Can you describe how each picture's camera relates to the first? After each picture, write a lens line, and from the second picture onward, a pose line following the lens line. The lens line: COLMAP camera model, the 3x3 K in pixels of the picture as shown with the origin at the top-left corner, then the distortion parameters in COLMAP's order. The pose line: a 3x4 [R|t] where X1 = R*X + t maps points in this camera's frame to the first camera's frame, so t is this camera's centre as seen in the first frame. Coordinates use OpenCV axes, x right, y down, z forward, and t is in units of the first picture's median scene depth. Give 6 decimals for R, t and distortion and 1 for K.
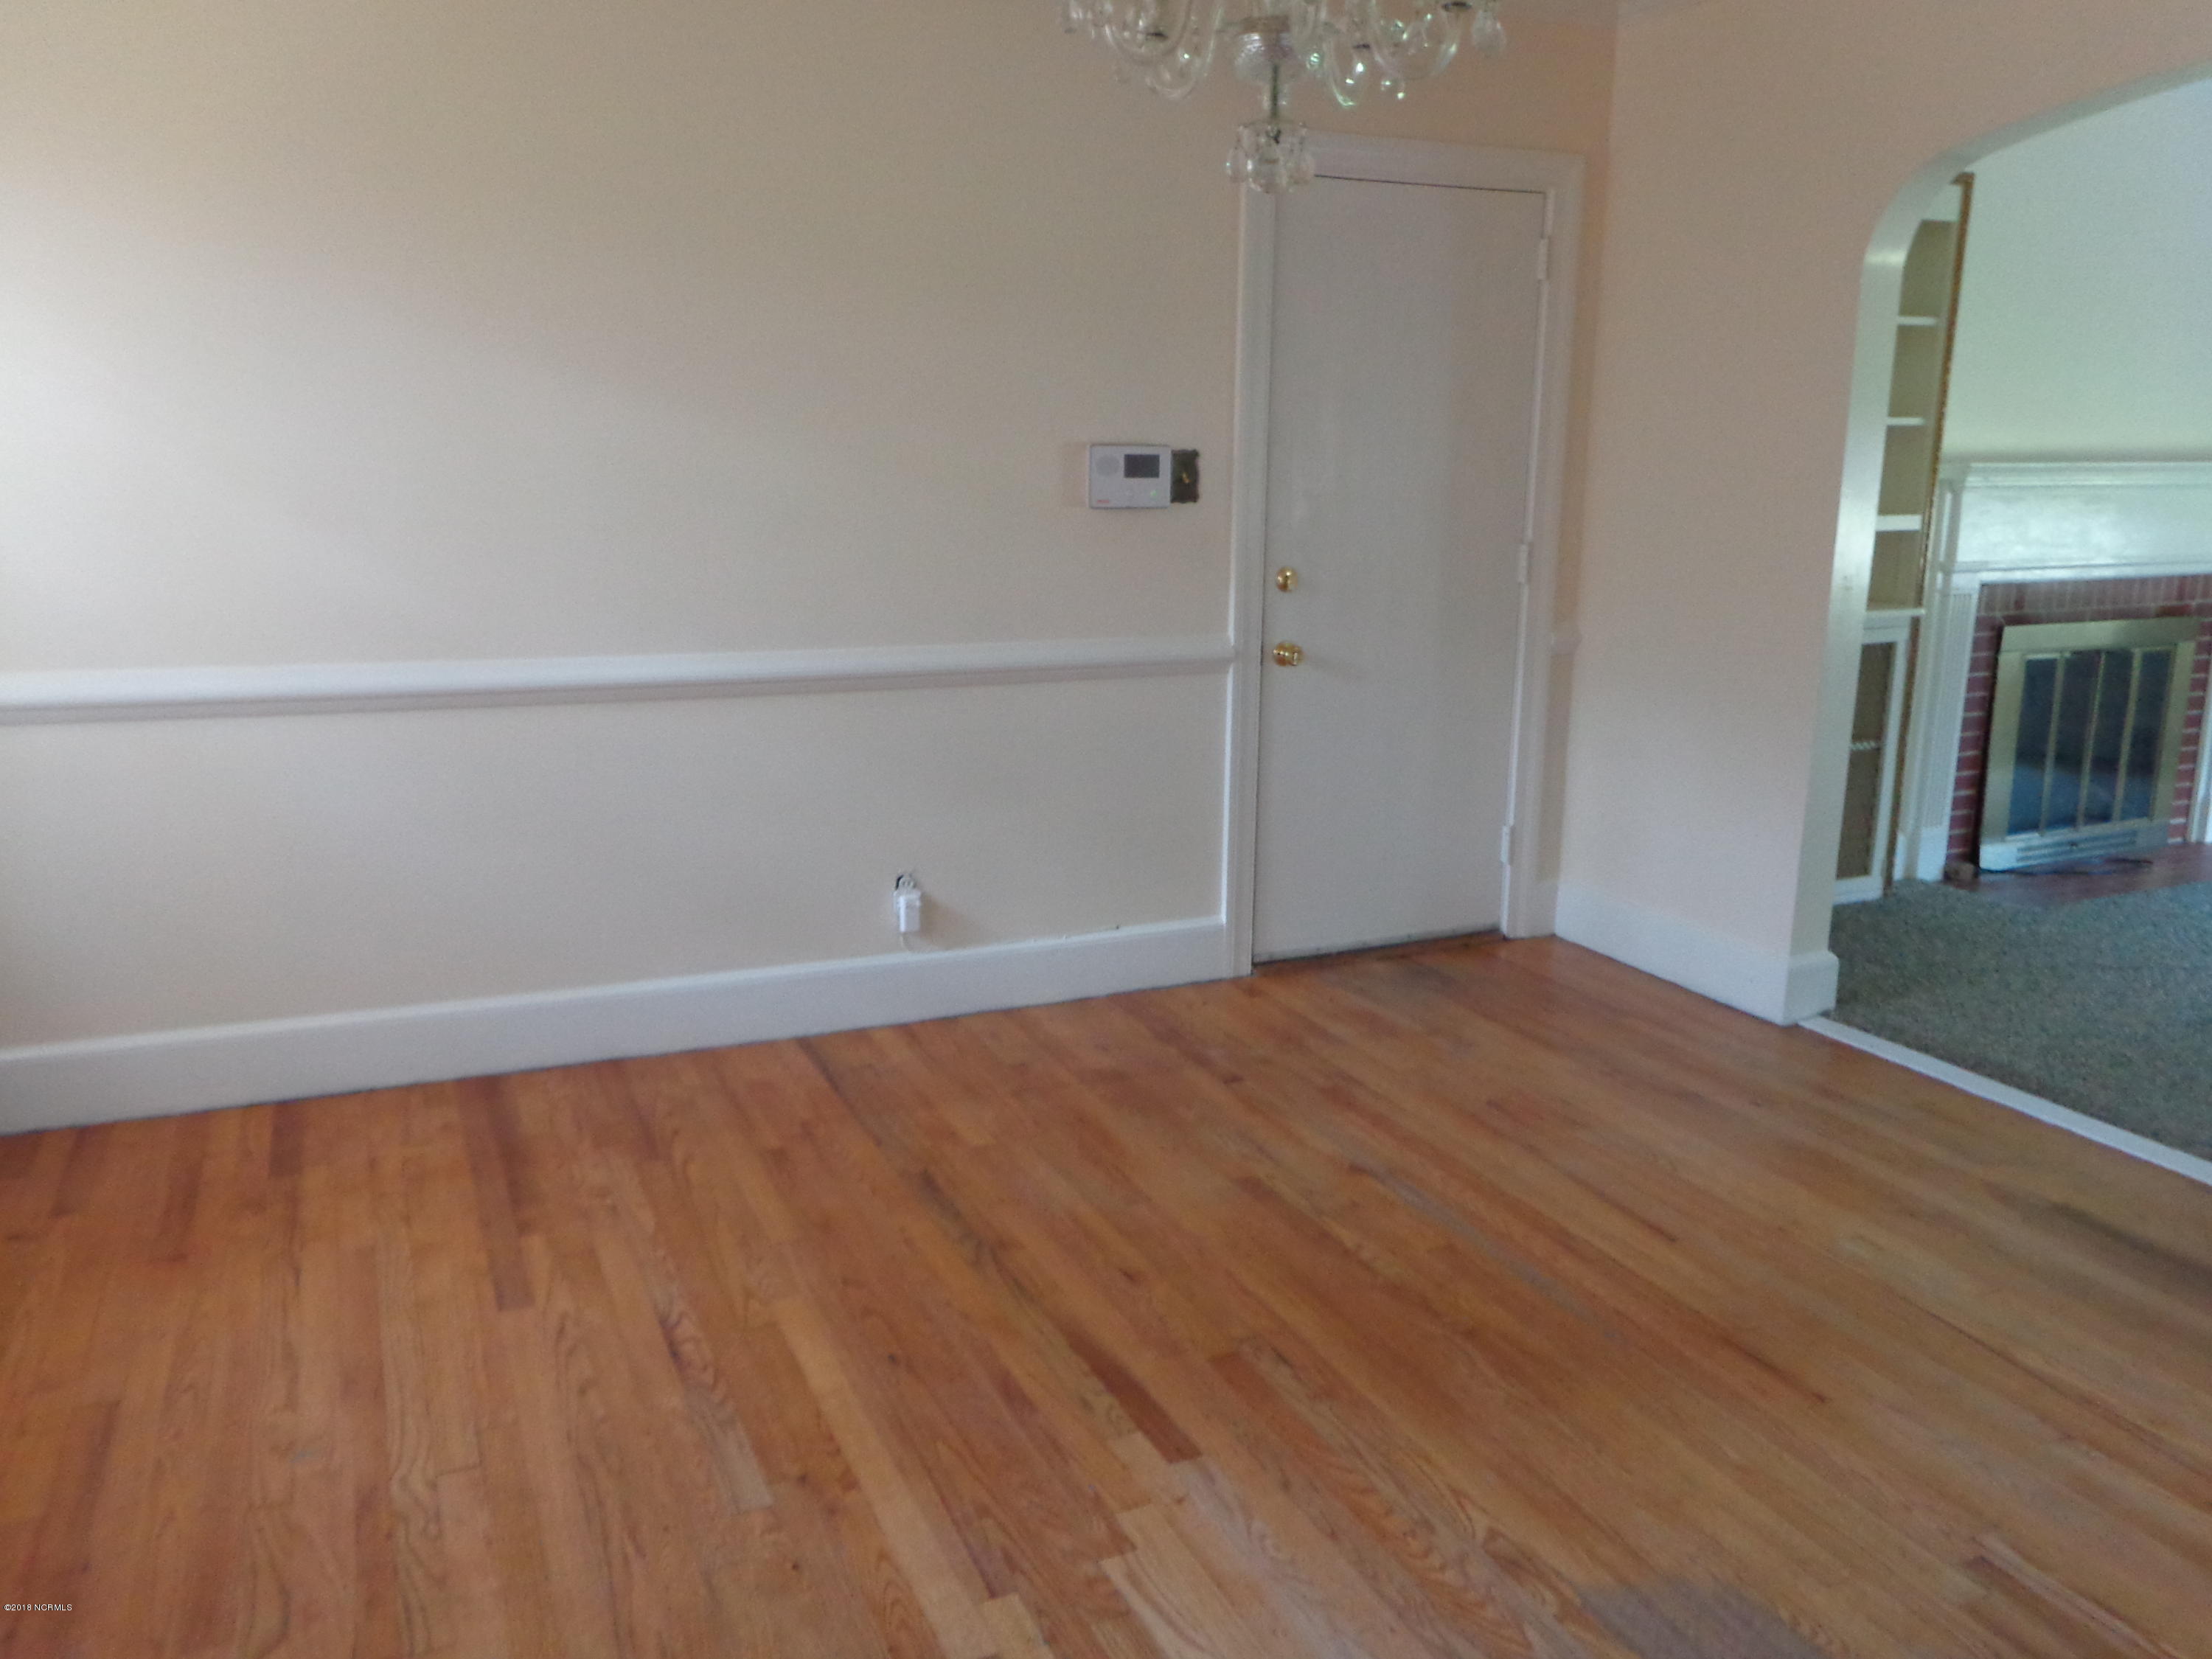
lens RADIAL K [[1656.7, 0, 1091.0], [0, 1656.7, 839.8], [0, 0, 1]] dist [-0.003106, 0.003572]
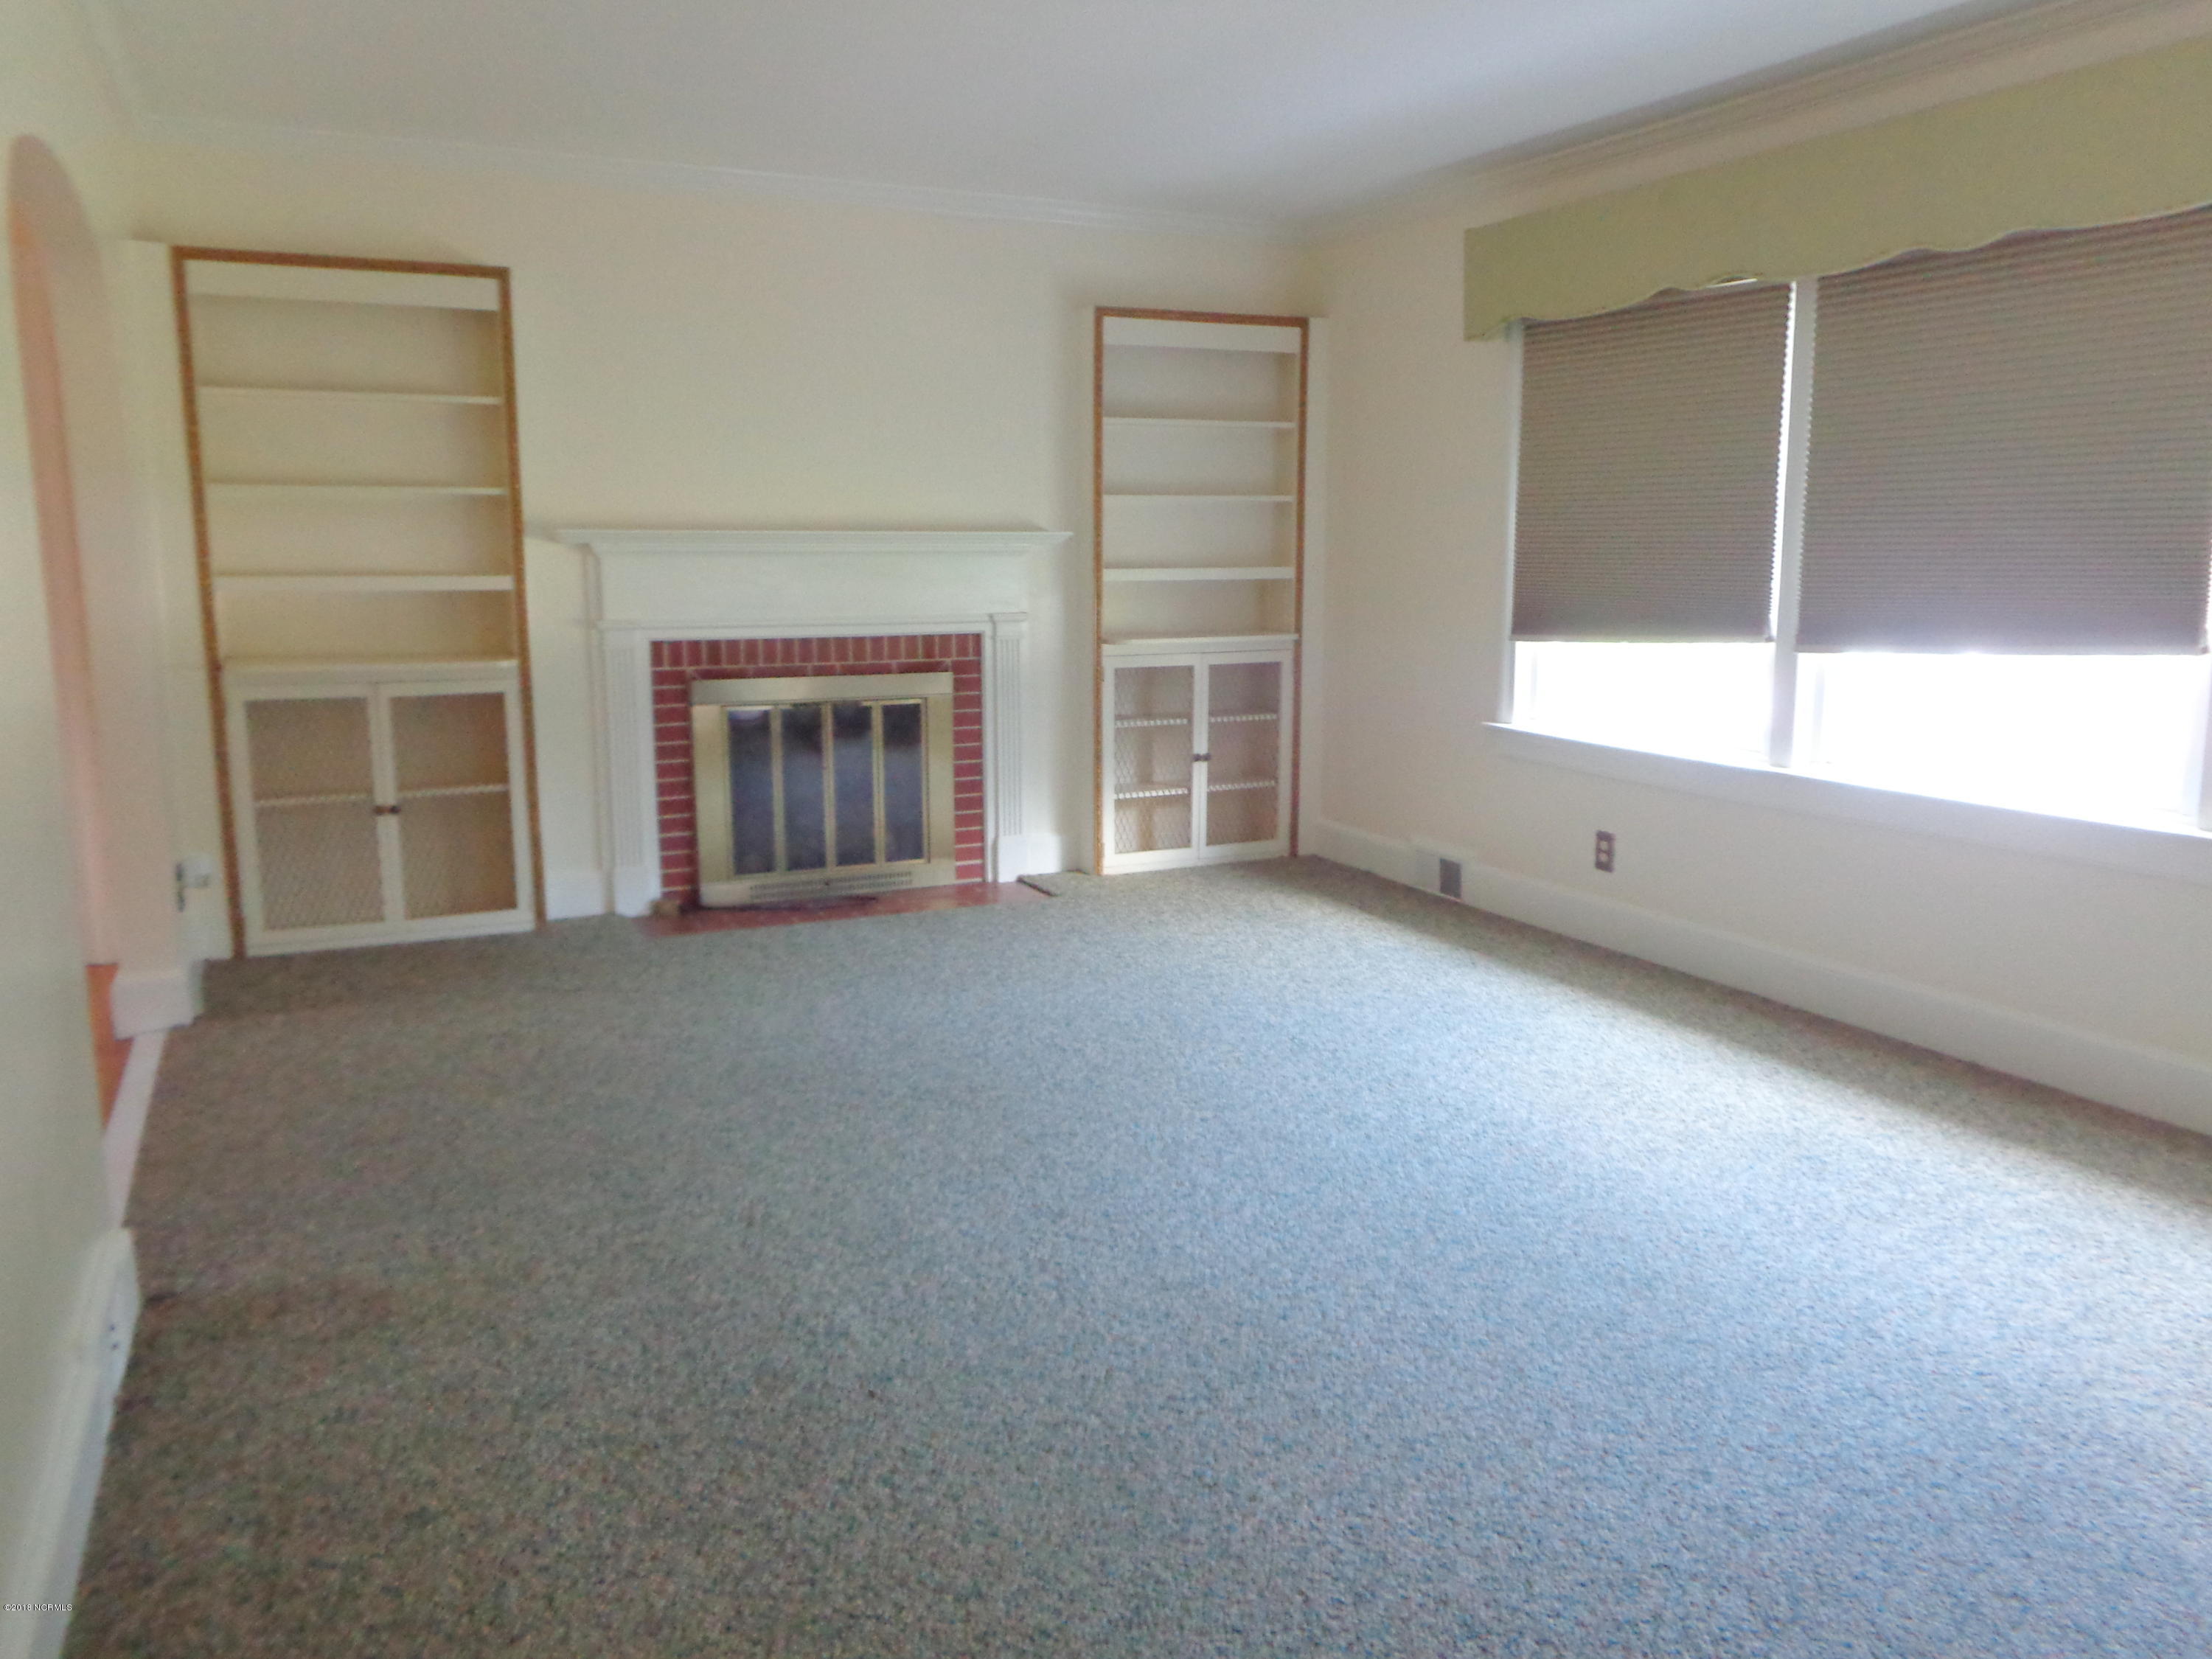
lens RADIAL K [[1656.7, 0, 1124.9], [0, 1656.7, 815.2], [0, 0, 1]] dist [-0.003106, 0.003572]
pose [[0.998781, 0.004583, 0.049152, 0.812036], [-0.001959, 0.998577, -0.053298, 0.017515], [-0.049326, 0.053136, 0.997368, -0.094895]]
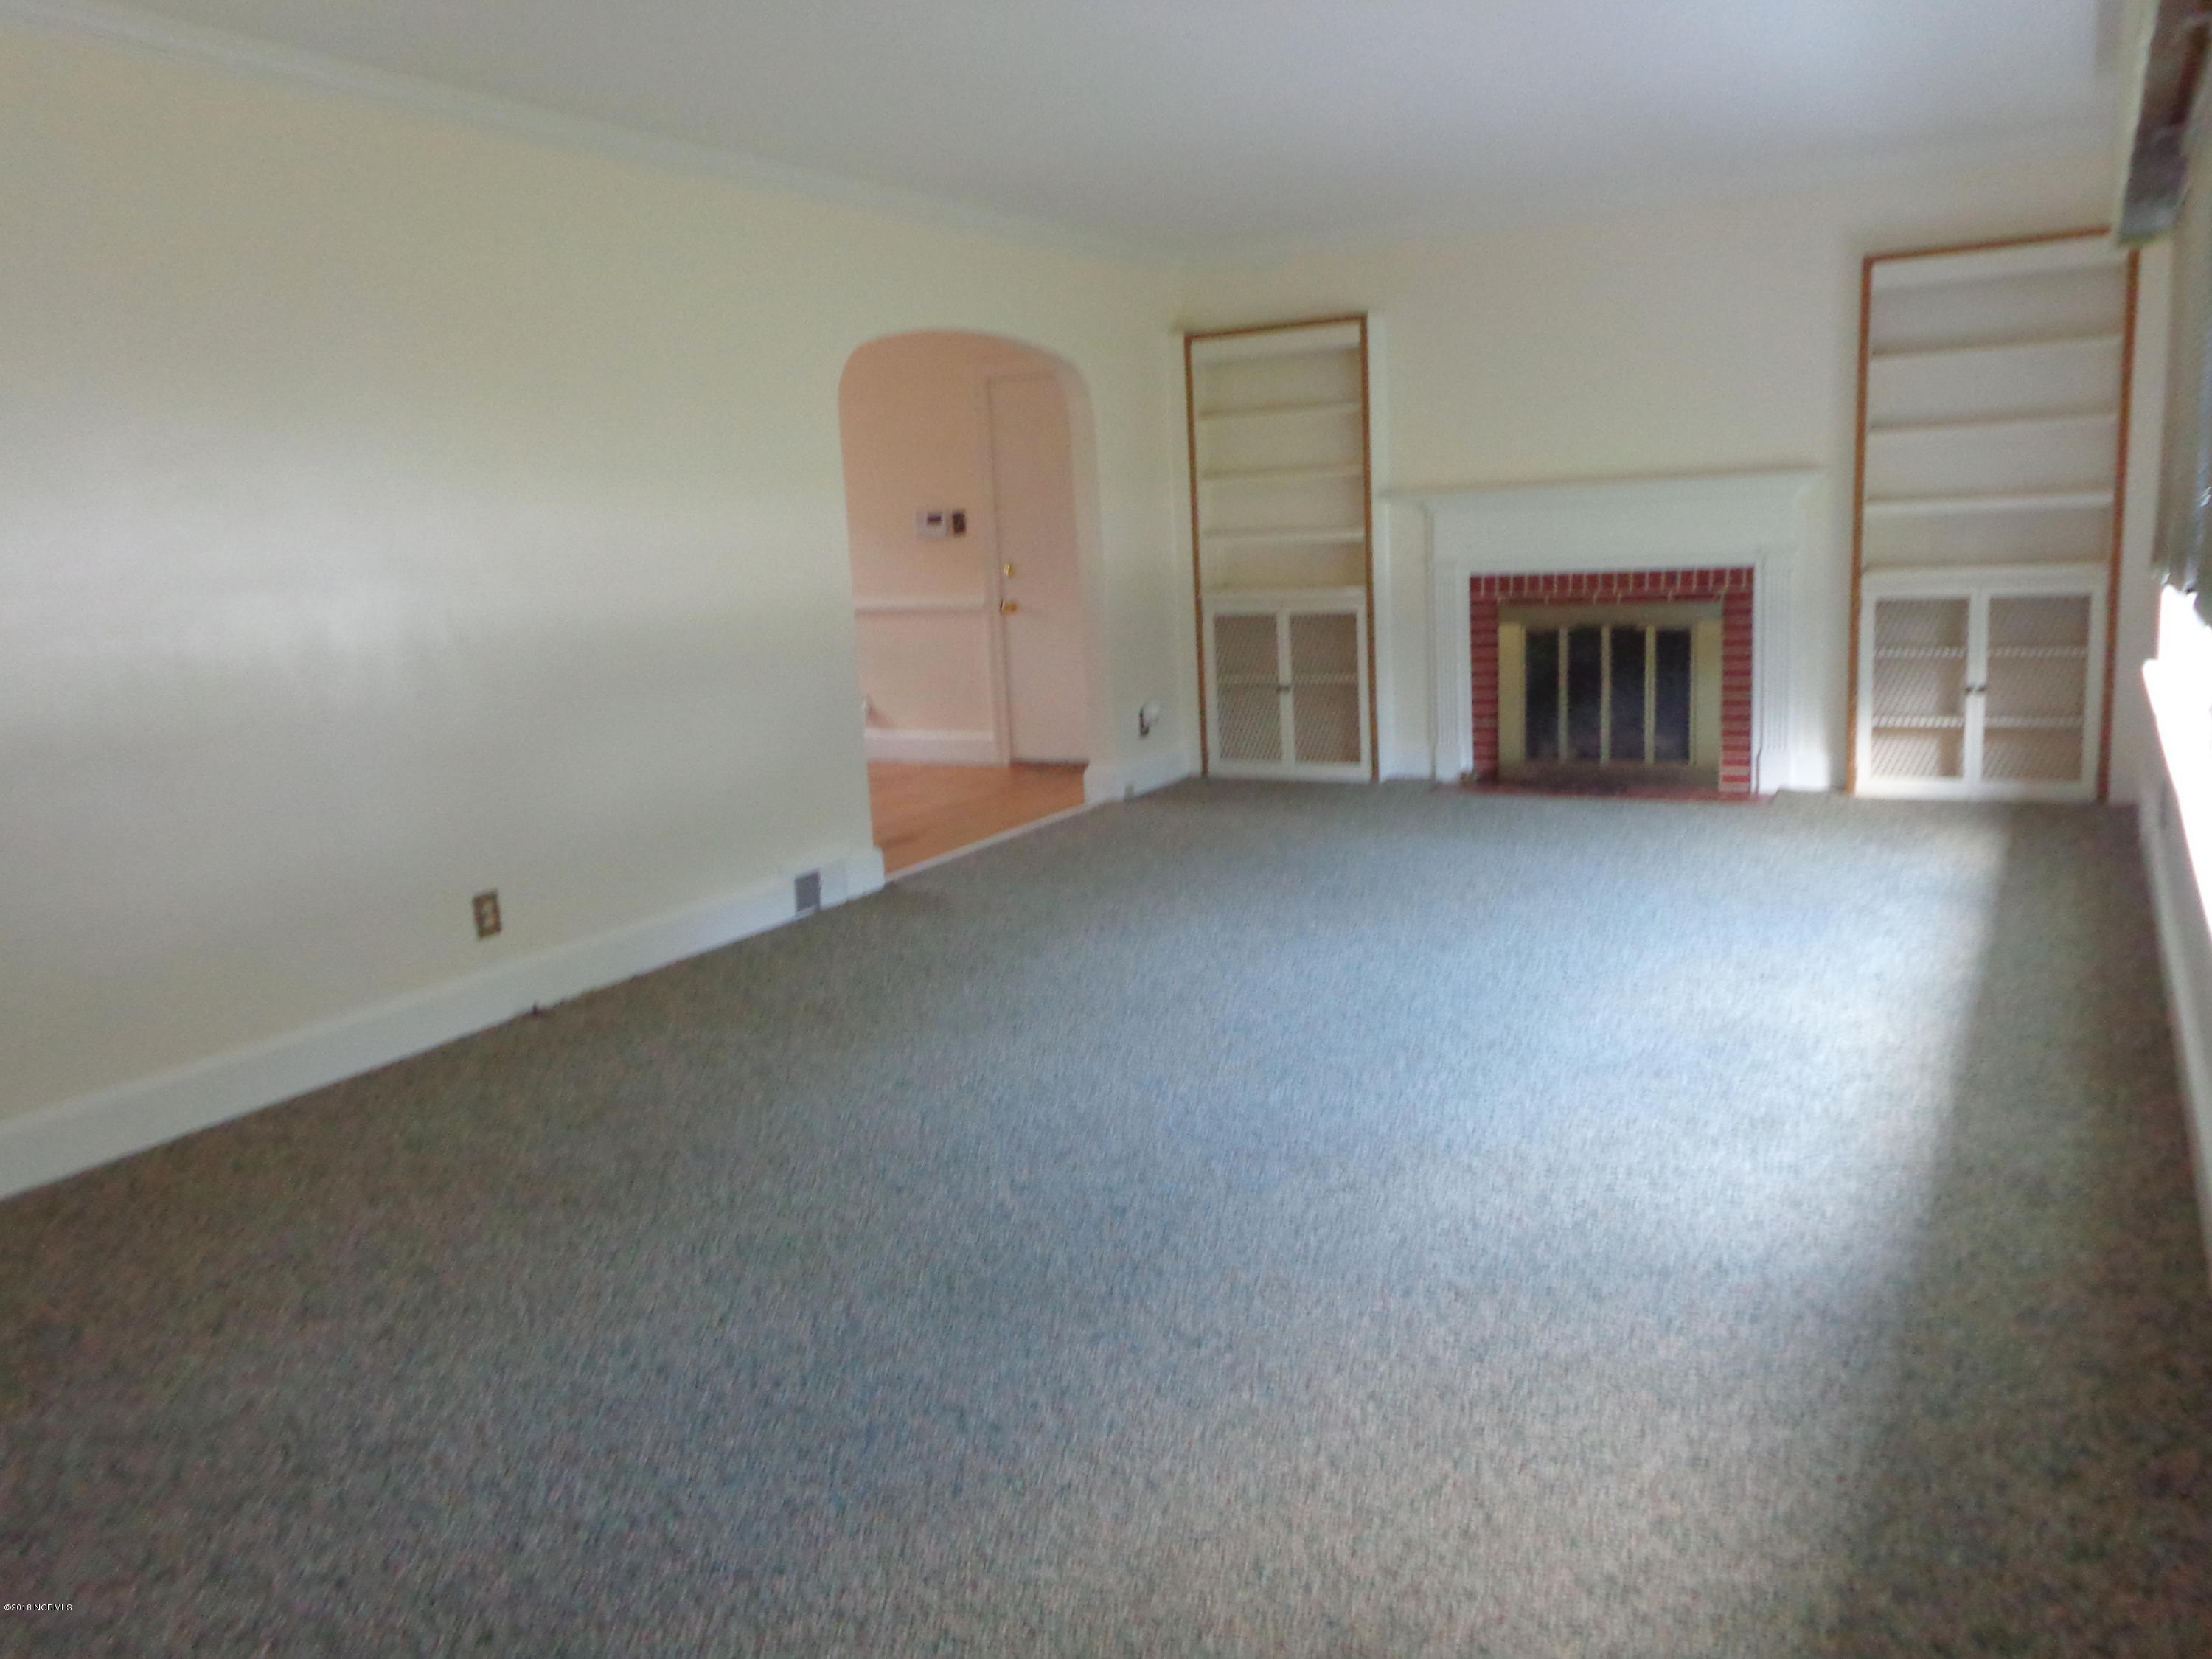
lens RADIAL K [[1656.7, 0, 1123.2], [0, 1656.7, 842.3], [0, 0, 1]] dist [-0.003106, 0.003572]
pose [[0.613468, 0.132449, -0.778534, 1.541784], [-0.122031, 0.989893, 0.072249, 0.009030], [0.780235, 0.050683, 0.623430, -0.127169]]
